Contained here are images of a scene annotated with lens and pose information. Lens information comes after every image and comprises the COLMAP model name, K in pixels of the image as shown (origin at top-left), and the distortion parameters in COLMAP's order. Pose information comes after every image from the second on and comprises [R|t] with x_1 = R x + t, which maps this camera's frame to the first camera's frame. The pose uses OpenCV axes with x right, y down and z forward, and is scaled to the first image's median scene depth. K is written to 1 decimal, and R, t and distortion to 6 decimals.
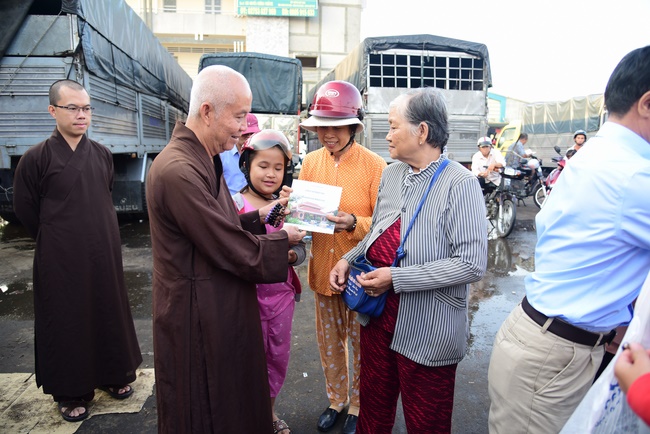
lens RADIAL K [[445.1, 0, 325.0], [0, 445.1, 217.0], [0, 0, 1]] dist [-0.113892, 0.063452]
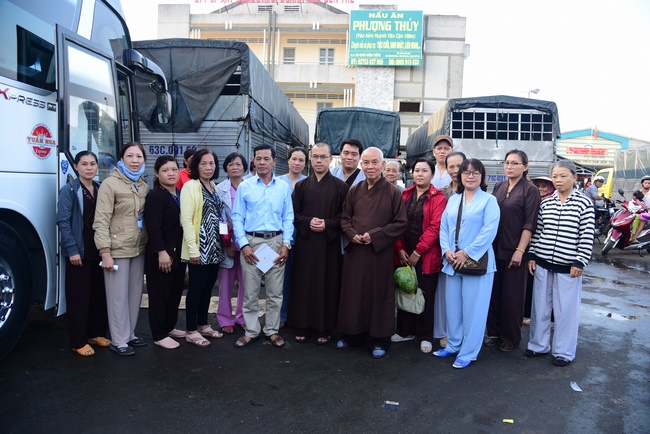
lens RADIAL K [[445.1, 0, 325.0], [0, 445.1, 217.0], [0, 0, 1]] dist [-0.113892, 0.063452]
pose [[0.973128, 0.042415, -0.226326, 0.040547], [-0.061734, 0.994963, -0.078973, 0.044085], [0.221837, 0.090823, 0.970845, -0.252094]]
